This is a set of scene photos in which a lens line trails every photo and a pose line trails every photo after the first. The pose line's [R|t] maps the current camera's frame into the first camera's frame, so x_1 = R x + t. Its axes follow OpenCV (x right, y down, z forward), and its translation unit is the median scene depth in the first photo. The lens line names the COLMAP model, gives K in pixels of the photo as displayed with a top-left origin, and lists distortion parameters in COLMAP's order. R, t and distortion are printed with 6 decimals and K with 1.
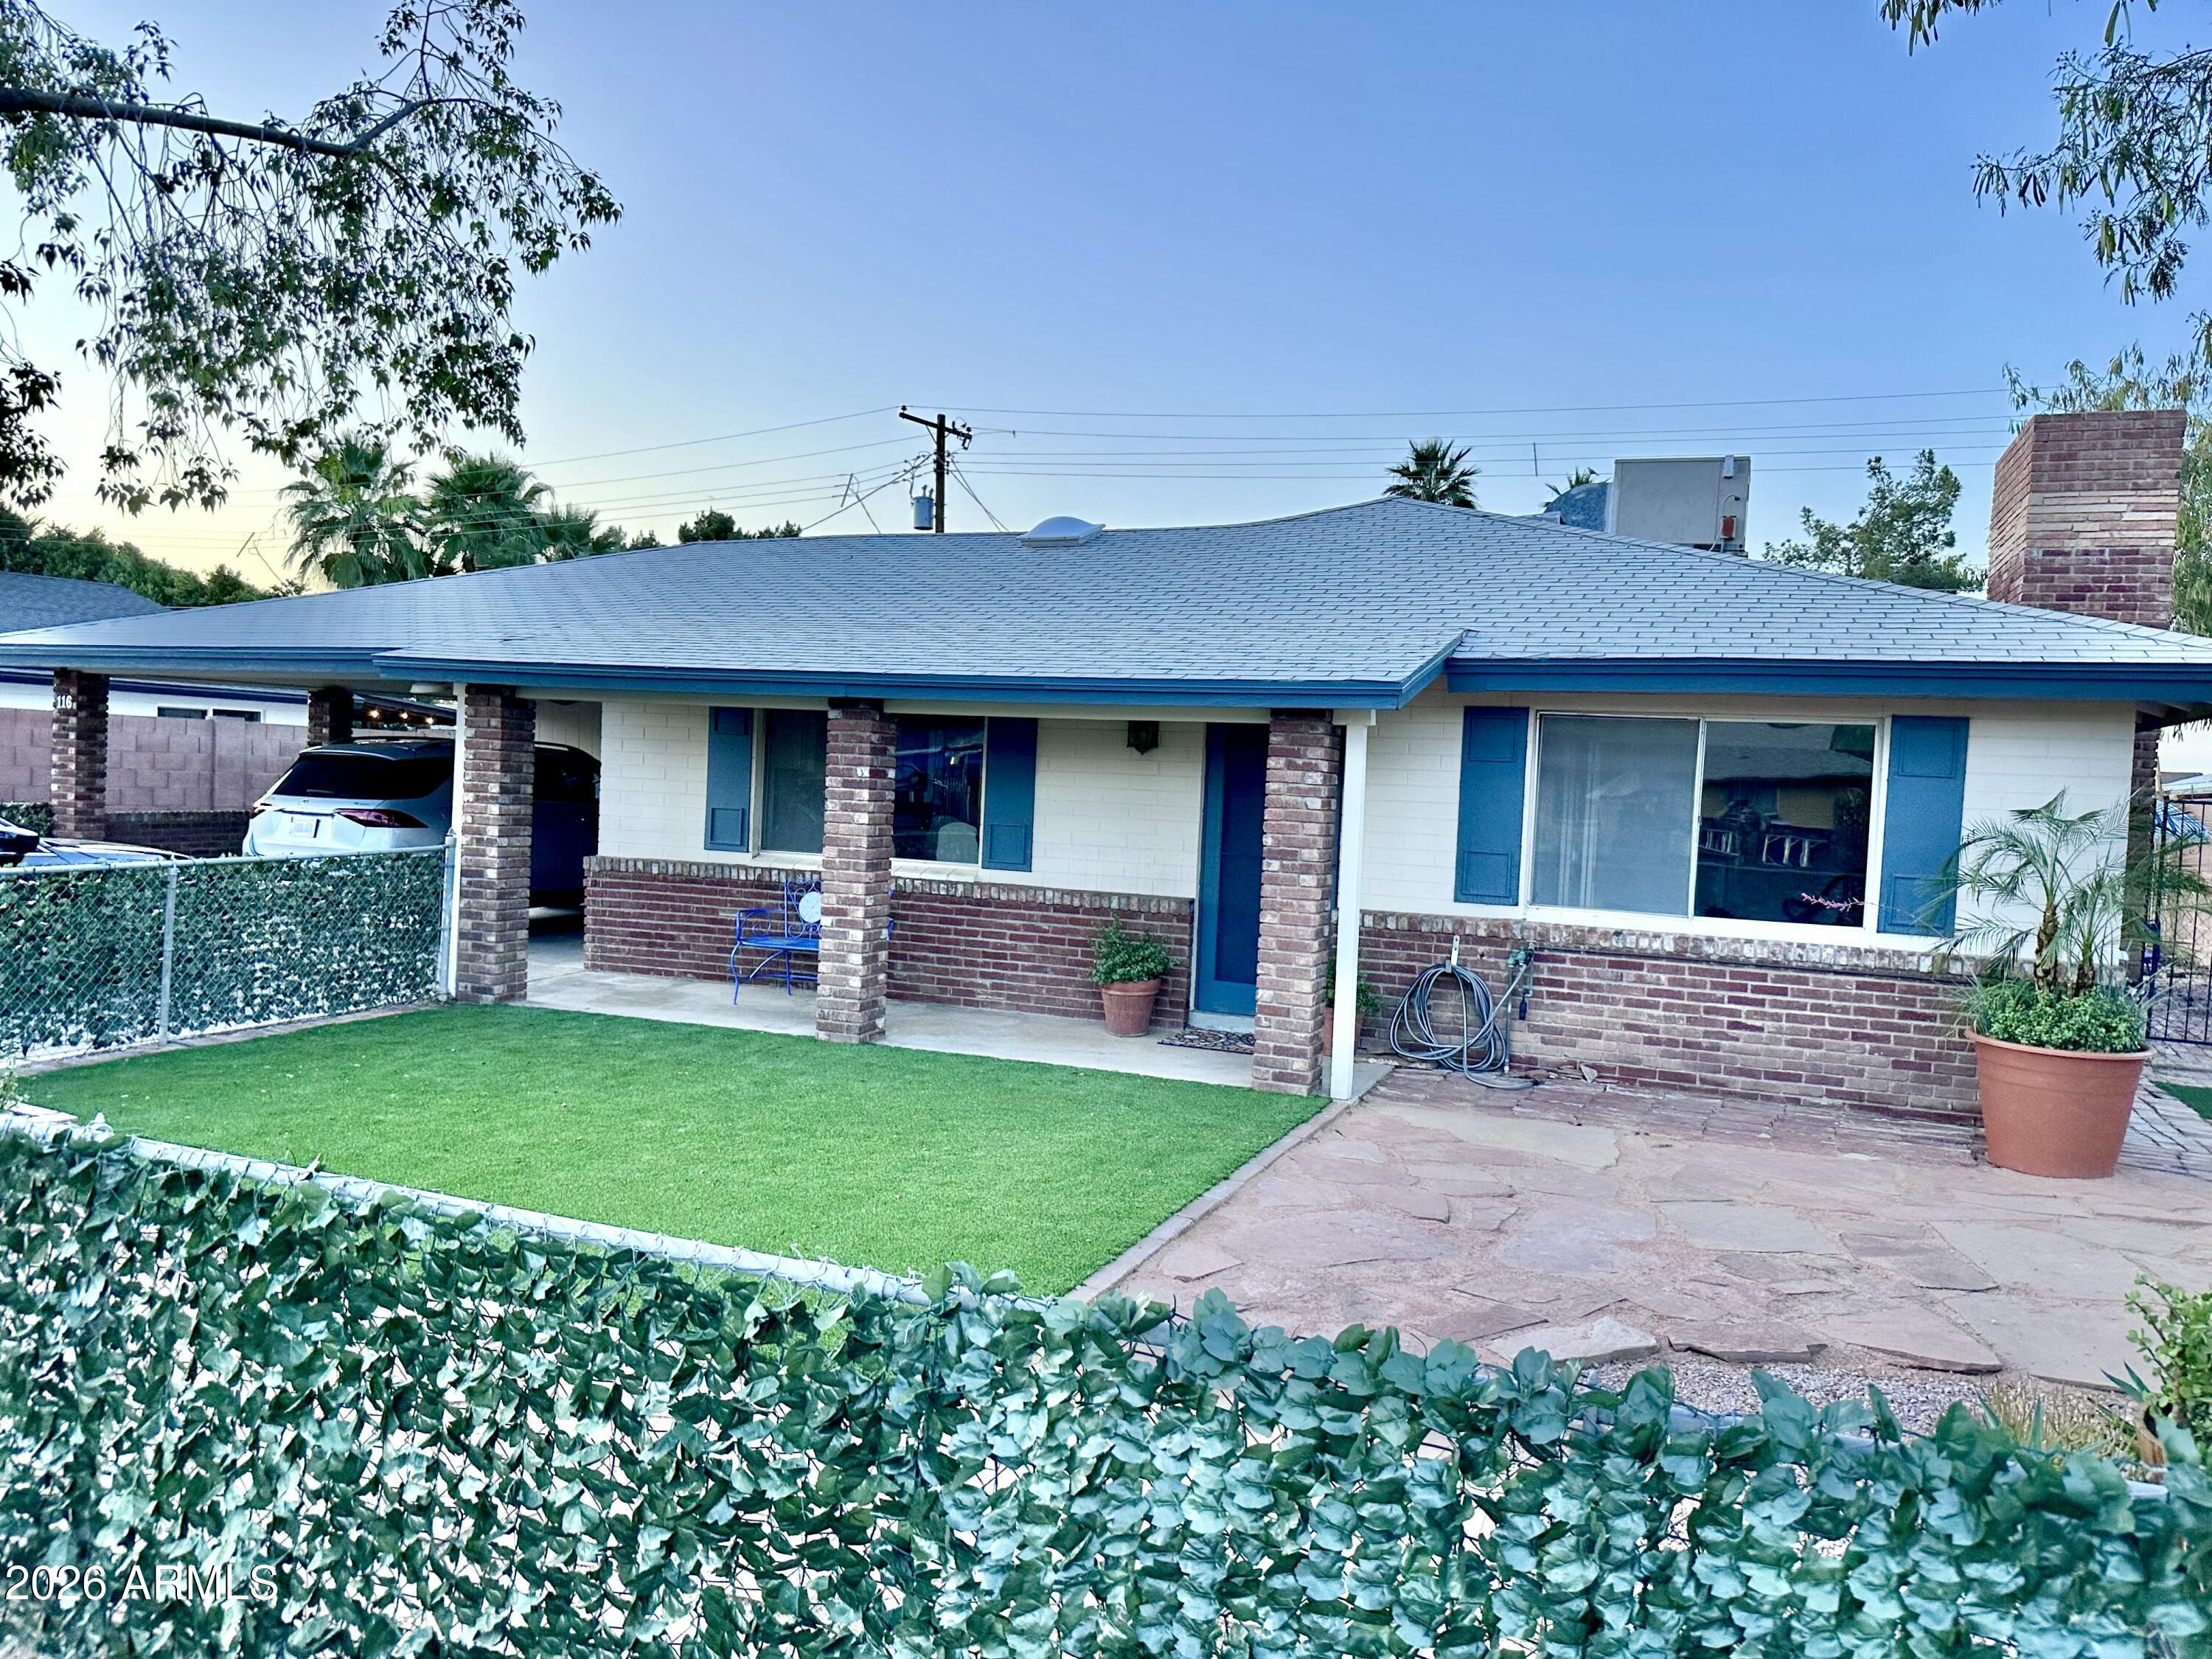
lens RADIAL K [[1575.8, 0, 1140.8], [0, 1575.8, 829.2], [0, 0, 1]] dist [0.053702, -0.048359]
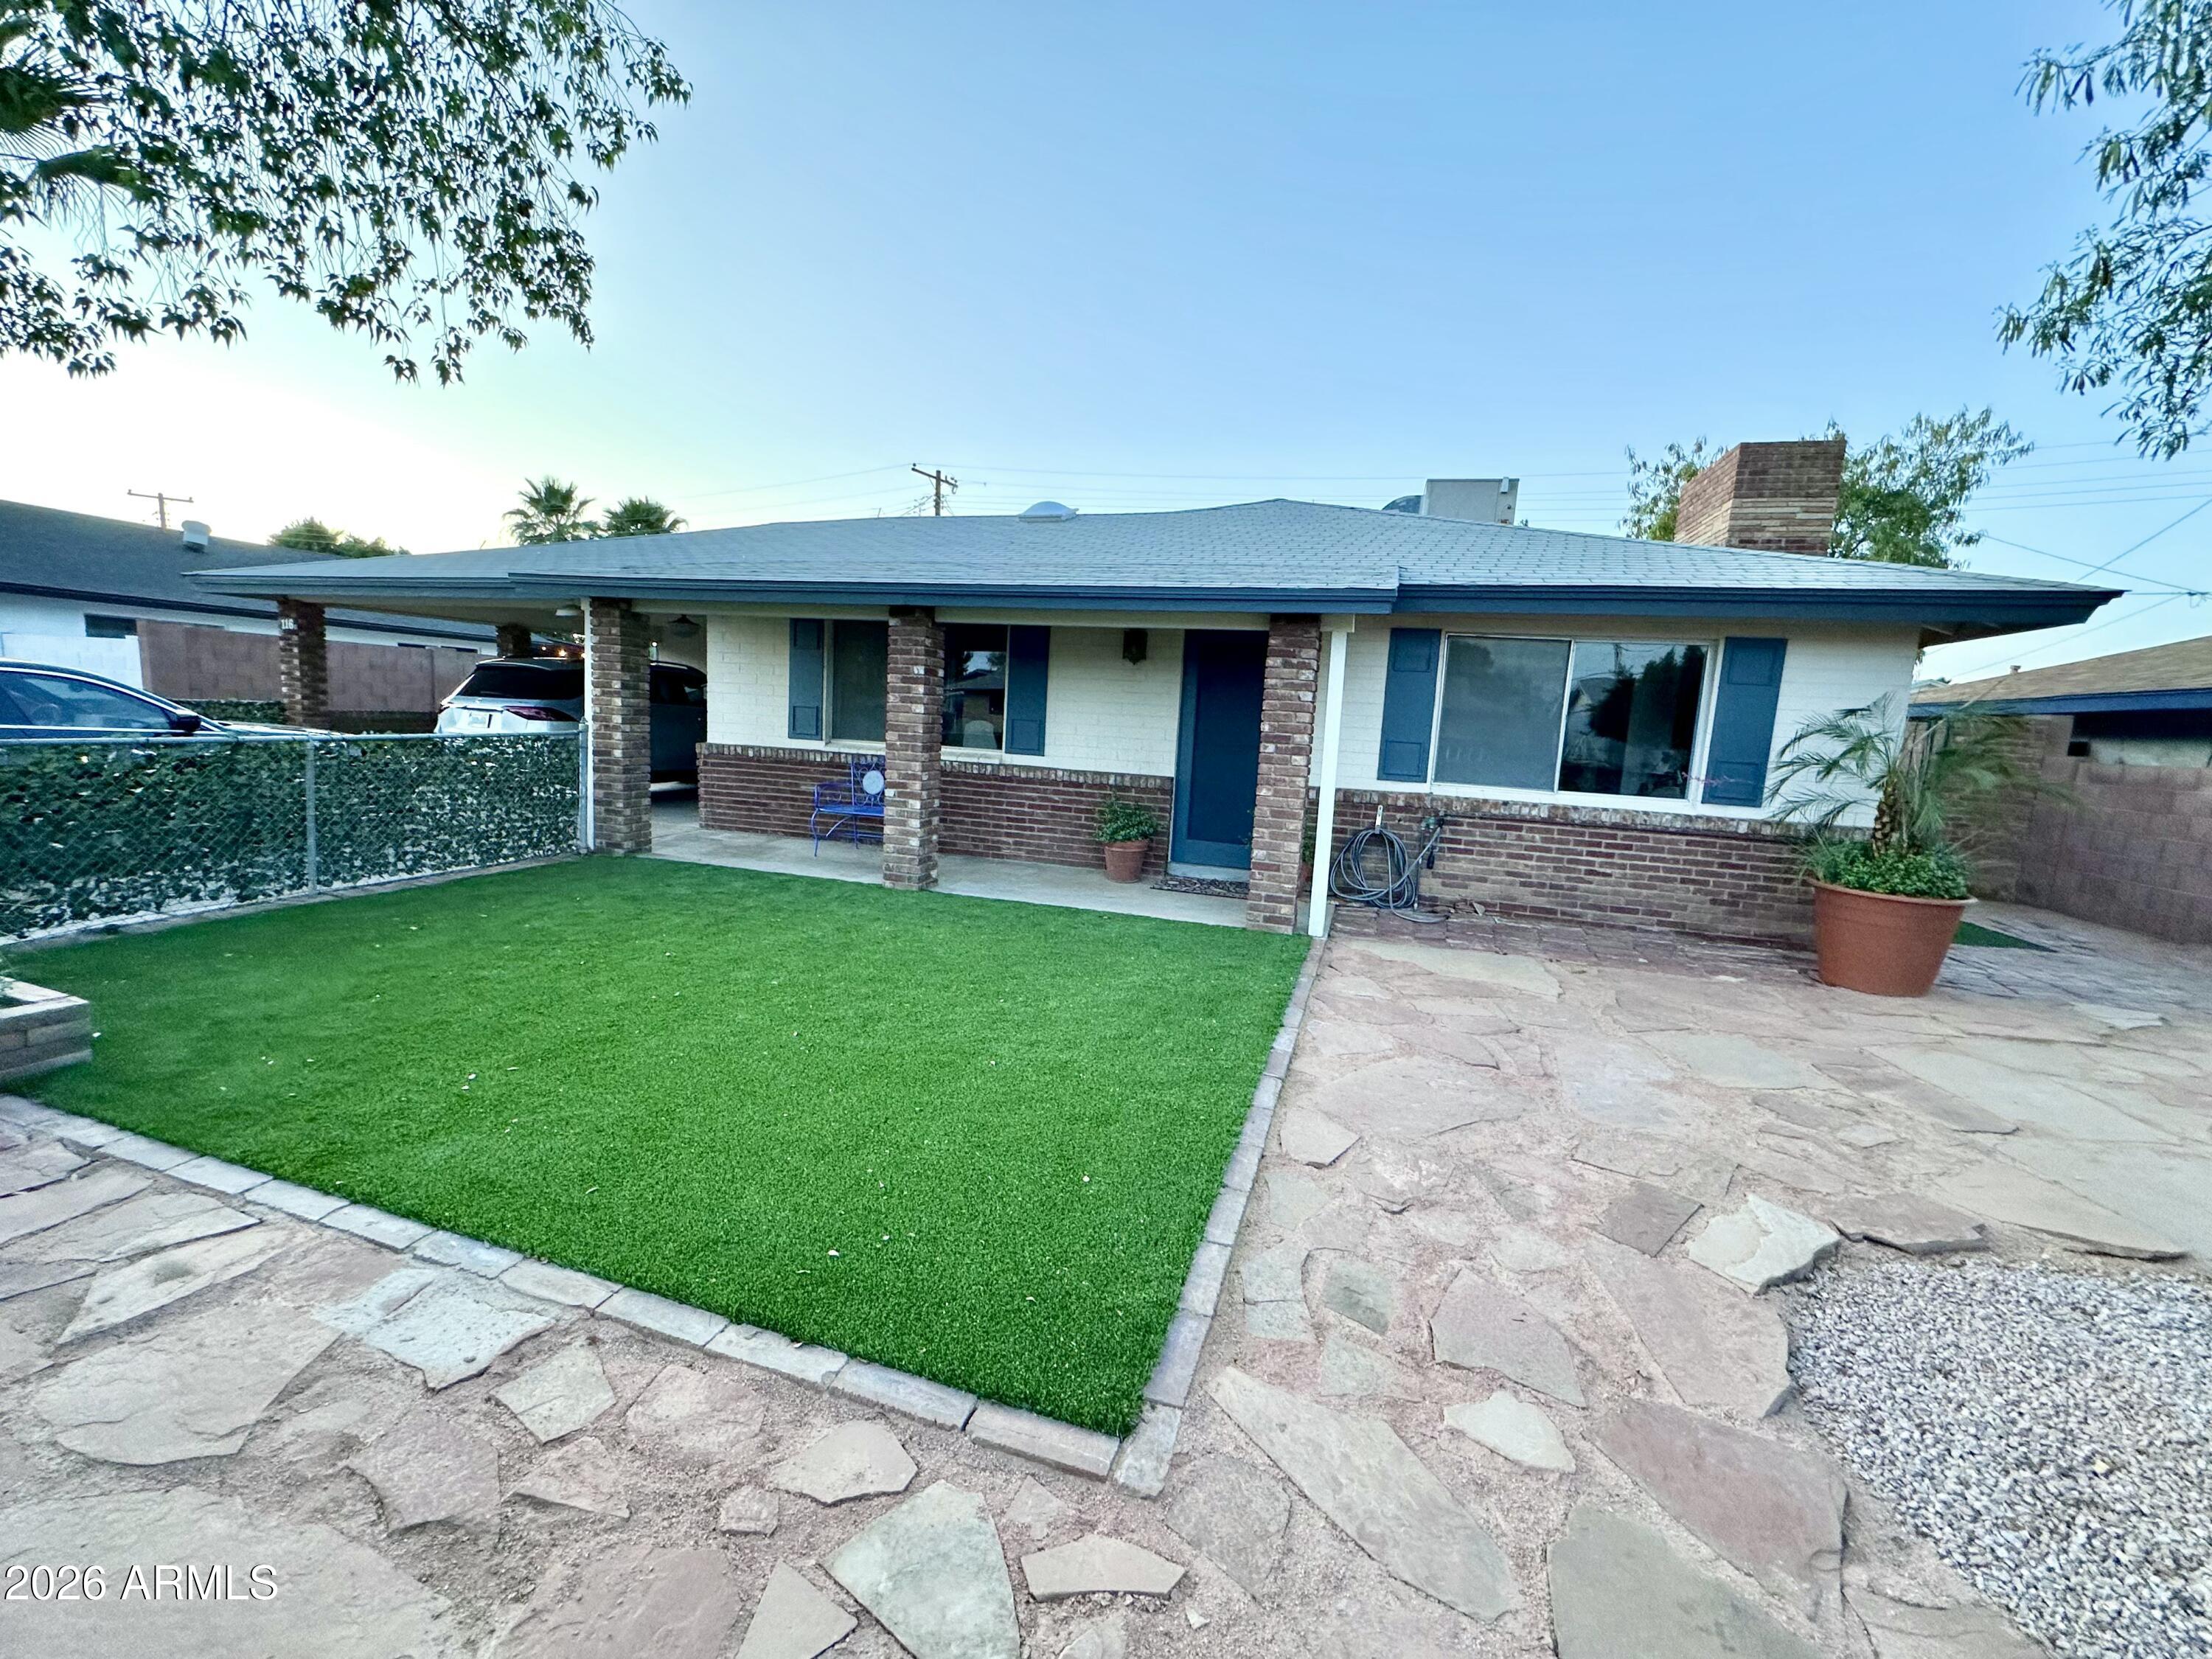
lens RADIAL K [[894.5, 0, 1132.3], [0, 894.5, 838.0], [0, 0, 1]] dist [-0.003945, 0.001351]
pose [[0.995527, -0.001019, 0.094473, -0.079047], [-0.009001, 0.994370, 0.105581, 0.018530], [-0.094049, -0.105959, 0.989913, 0.292435]]
